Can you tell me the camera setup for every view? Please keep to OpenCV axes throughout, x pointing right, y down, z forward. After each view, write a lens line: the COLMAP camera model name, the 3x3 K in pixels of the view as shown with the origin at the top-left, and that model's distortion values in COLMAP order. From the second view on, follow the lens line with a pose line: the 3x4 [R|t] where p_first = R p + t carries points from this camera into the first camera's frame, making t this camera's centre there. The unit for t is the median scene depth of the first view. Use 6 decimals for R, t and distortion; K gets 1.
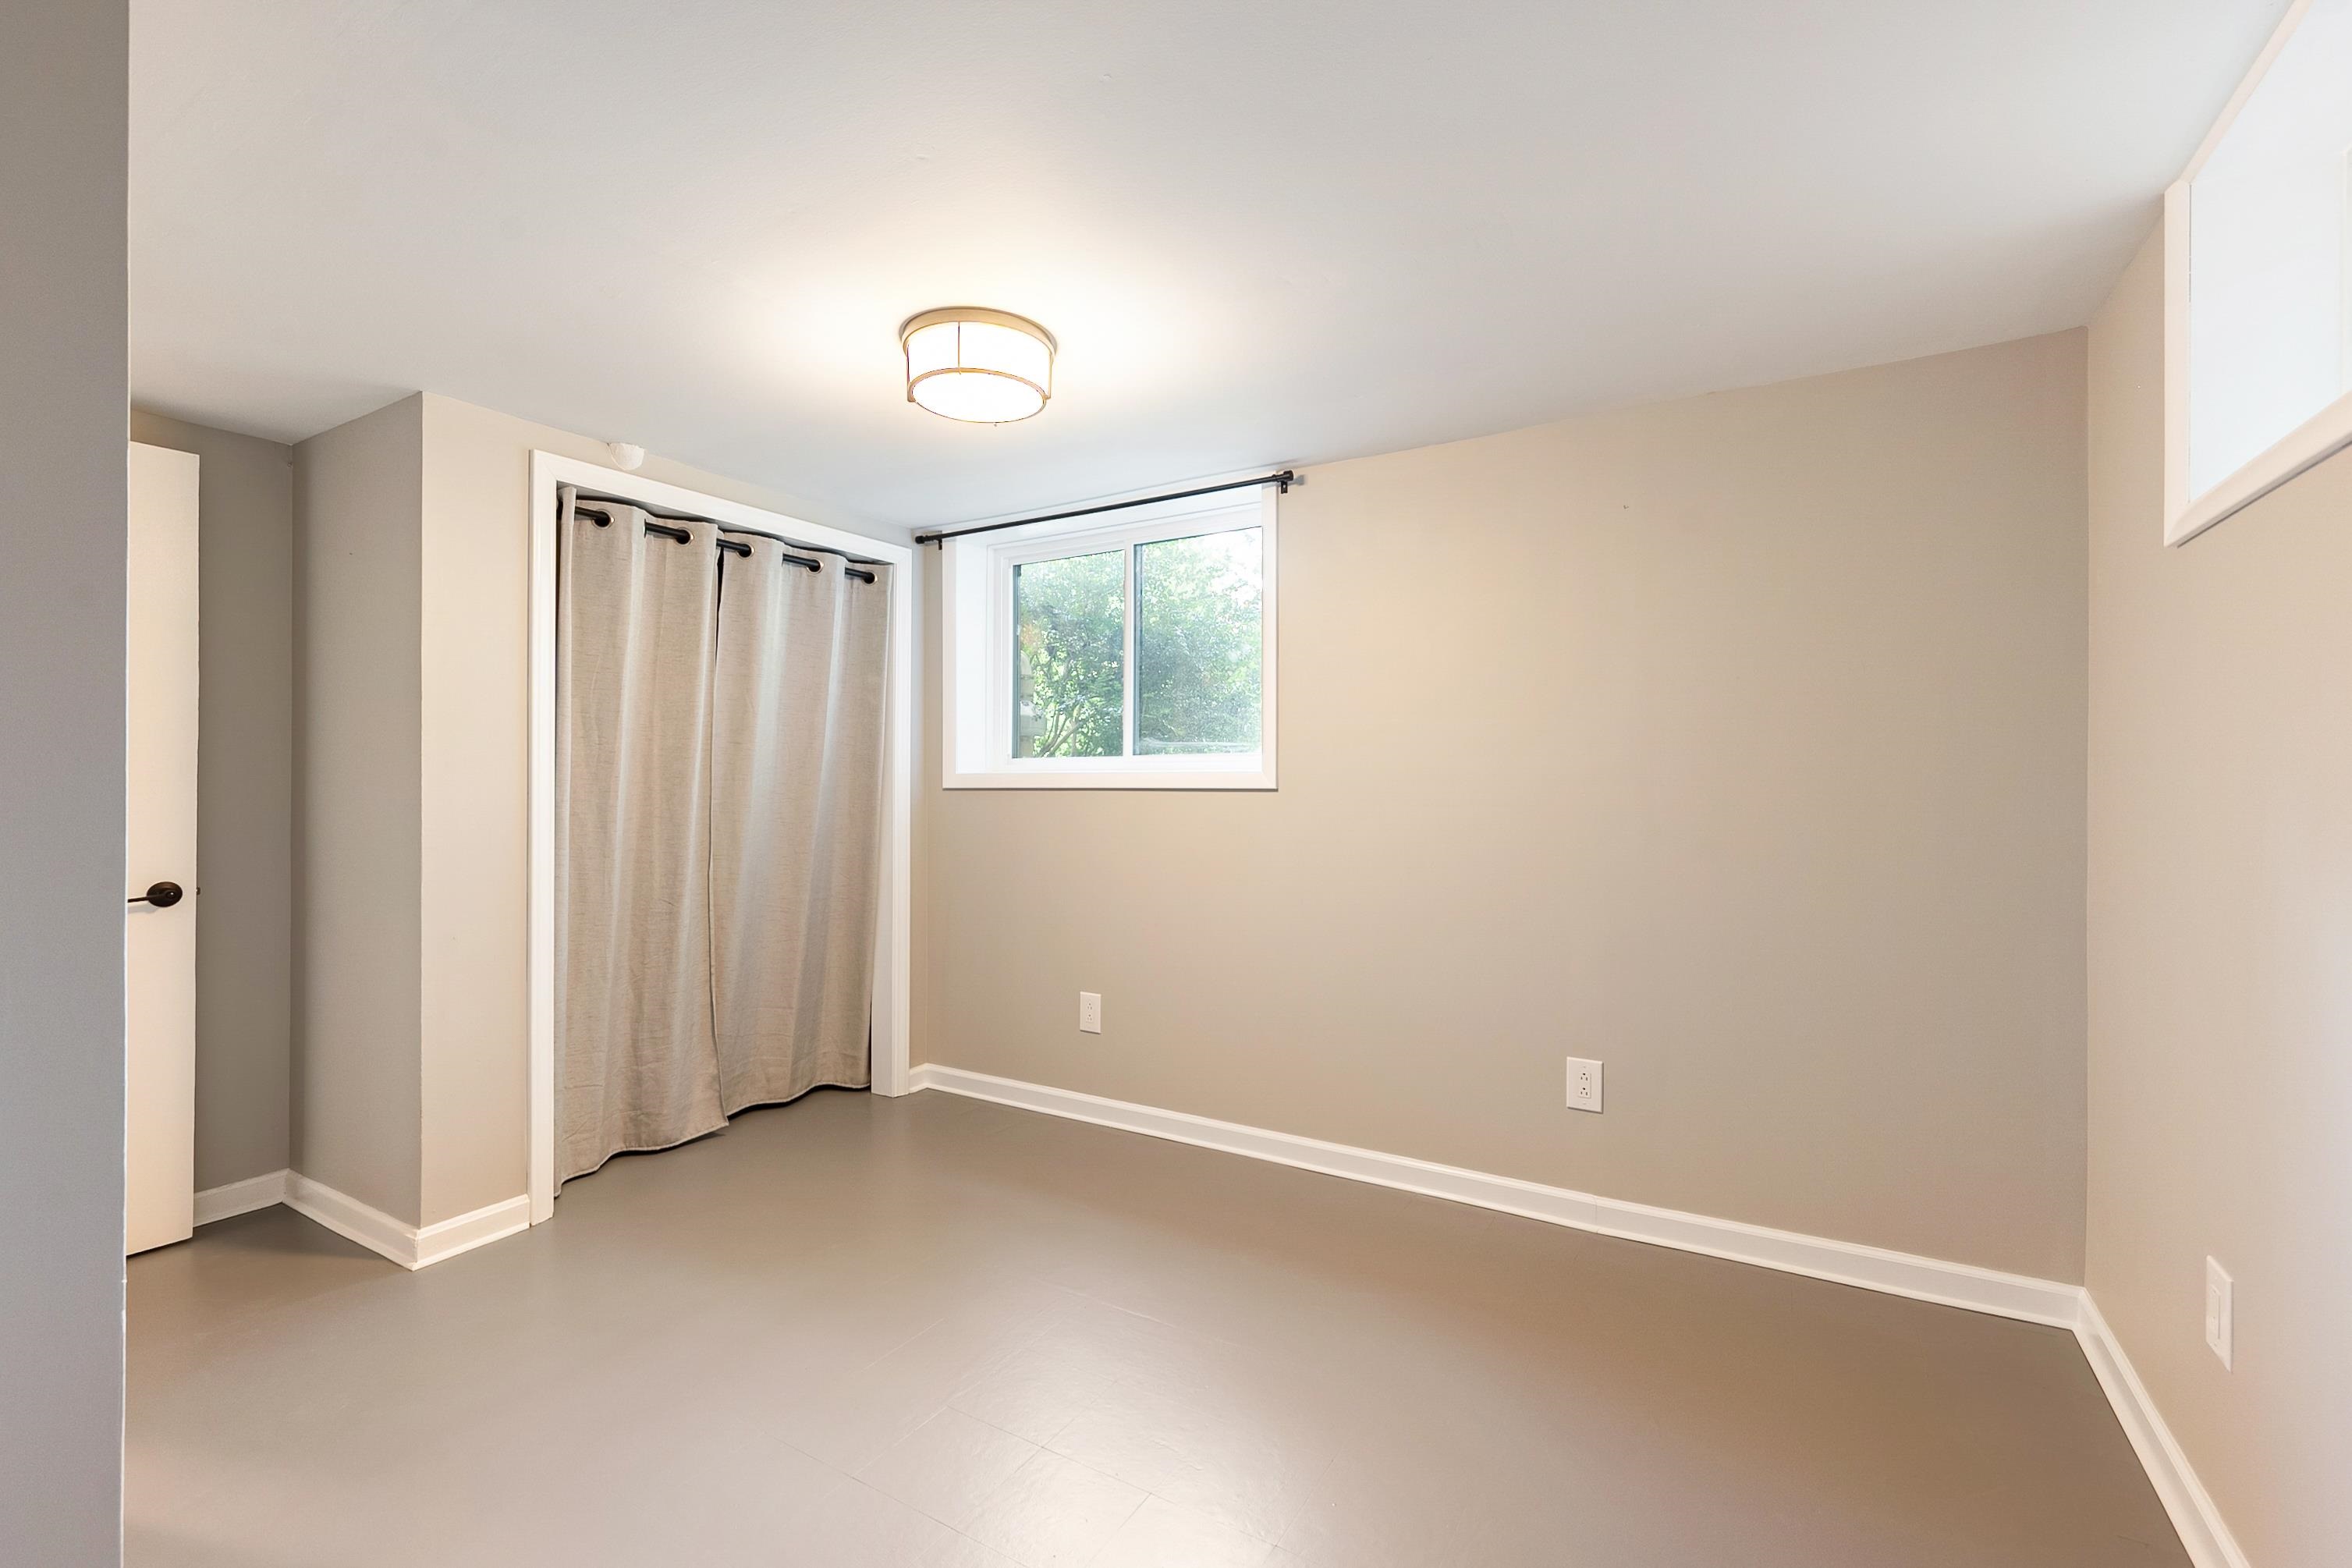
lens RADIAL K [[1017.3, 0, 1182.7], [0, 1017.3, 780.2], [0, 0, 1]] dist [-0.000056, -0.000165]
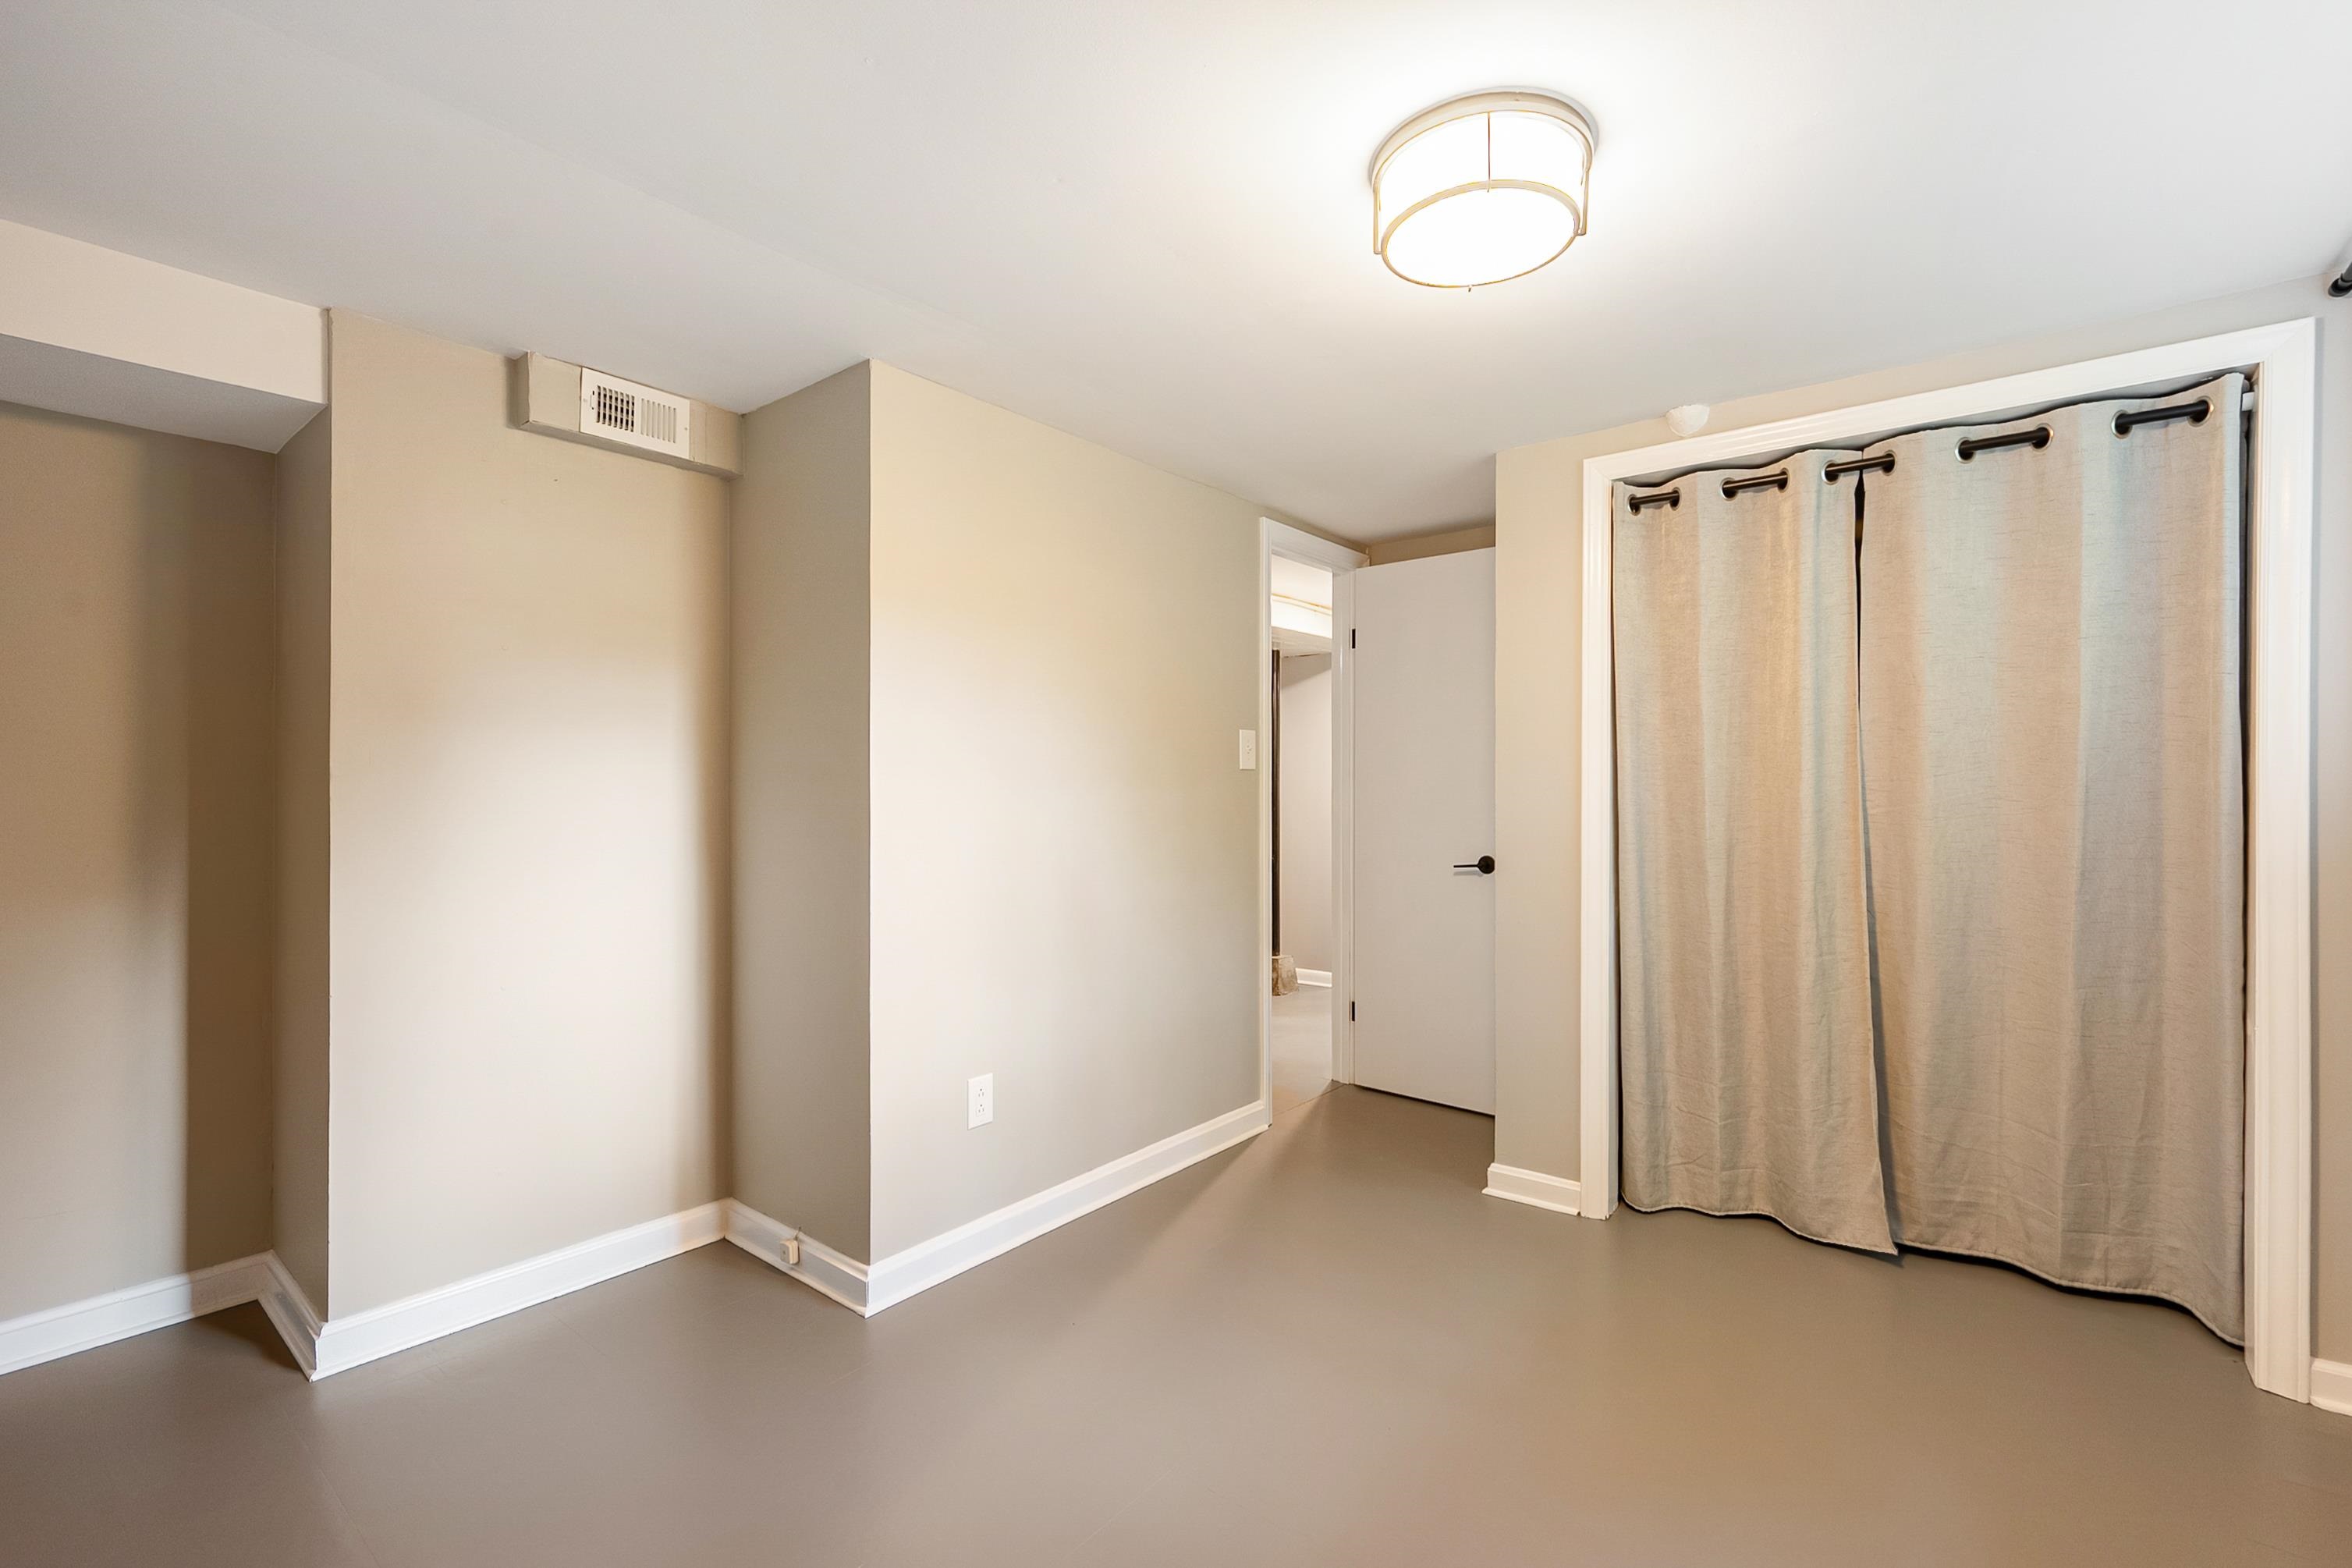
lens RADIAL K [[1017.3, 0, 1182.0], [0, 1017.3, 789.6], [0, 0, 1]] dist [-0.000056, -0.000165]
pose [[-0.136357, 0.004509, -0.990650, 0.351689], [0.004048, 0.999984, 0.003994, 0.000365], [0.990651, -0.003466, -0.136373, 0.600052]]
